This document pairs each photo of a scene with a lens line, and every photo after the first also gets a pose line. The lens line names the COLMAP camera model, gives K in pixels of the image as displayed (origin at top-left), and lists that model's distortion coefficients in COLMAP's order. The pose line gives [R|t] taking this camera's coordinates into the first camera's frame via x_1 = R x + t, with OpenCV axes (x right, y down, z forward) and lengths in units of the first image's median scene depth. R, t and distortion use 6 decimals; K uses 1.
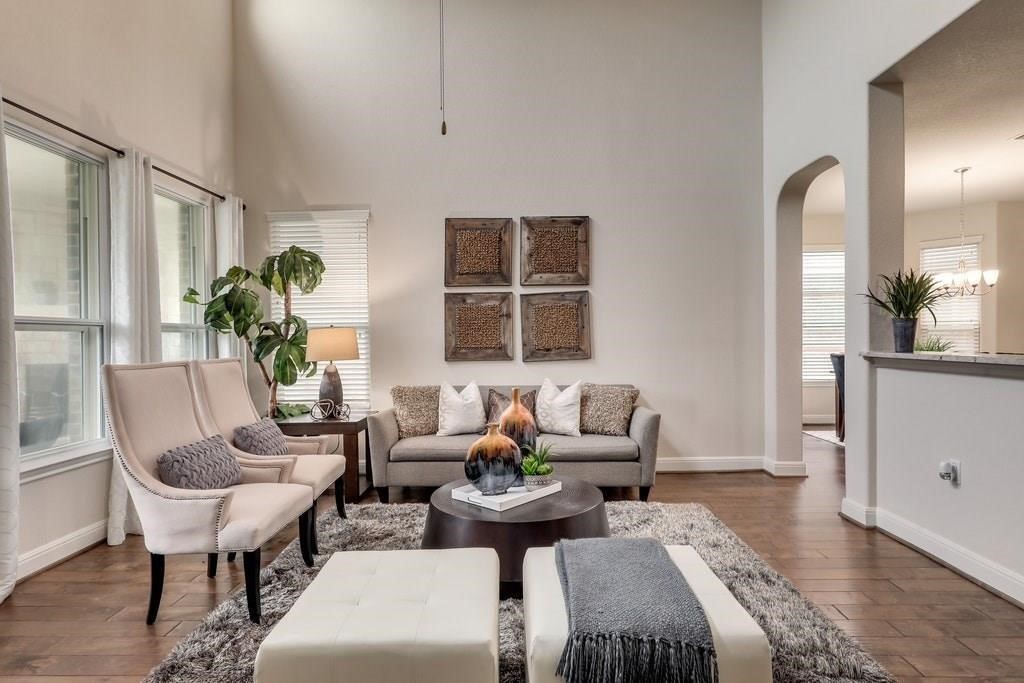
lens RADIAL K [[540.9, 0, 509.2], [0, 540.9, 338.5], [0, 0, 1]] dist [-0.002501, 0.000255]
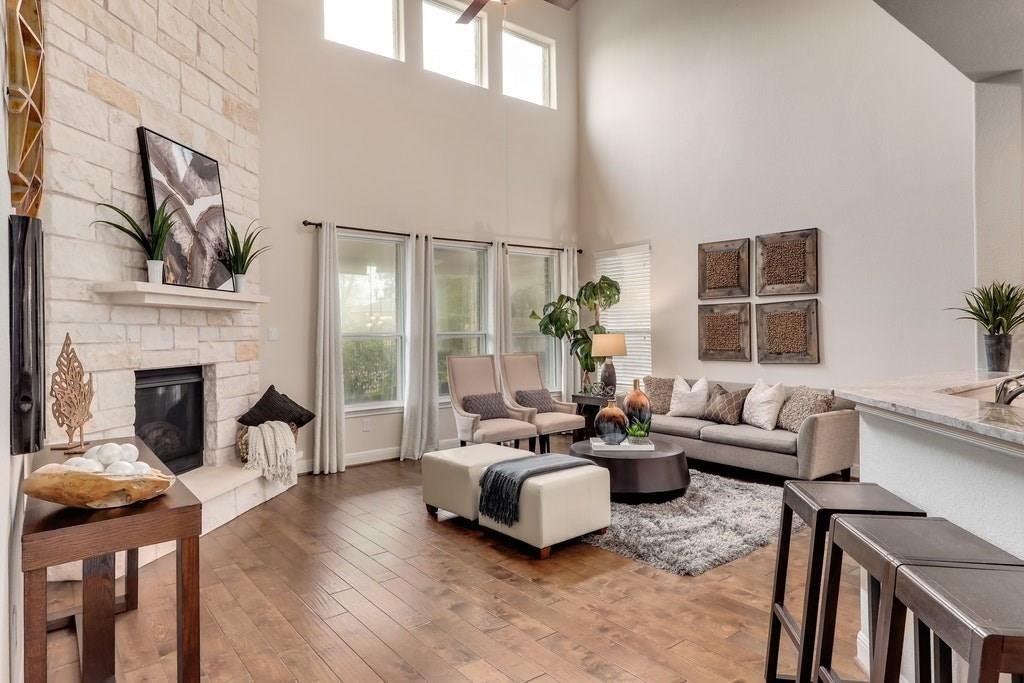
lens RADIAL K [[593.9, 0, 510.3], [0, 593.9, 333.5], [0, 0, 1]] dist [-0.000613, 0.000194]
pose [[0.631828, 0.007636, -0.775071, 0.665090], [-0.000211, 0.999953, 0.009680, -0.031492], [0.775109, -0.005953, 0.631800, -0.192954]]
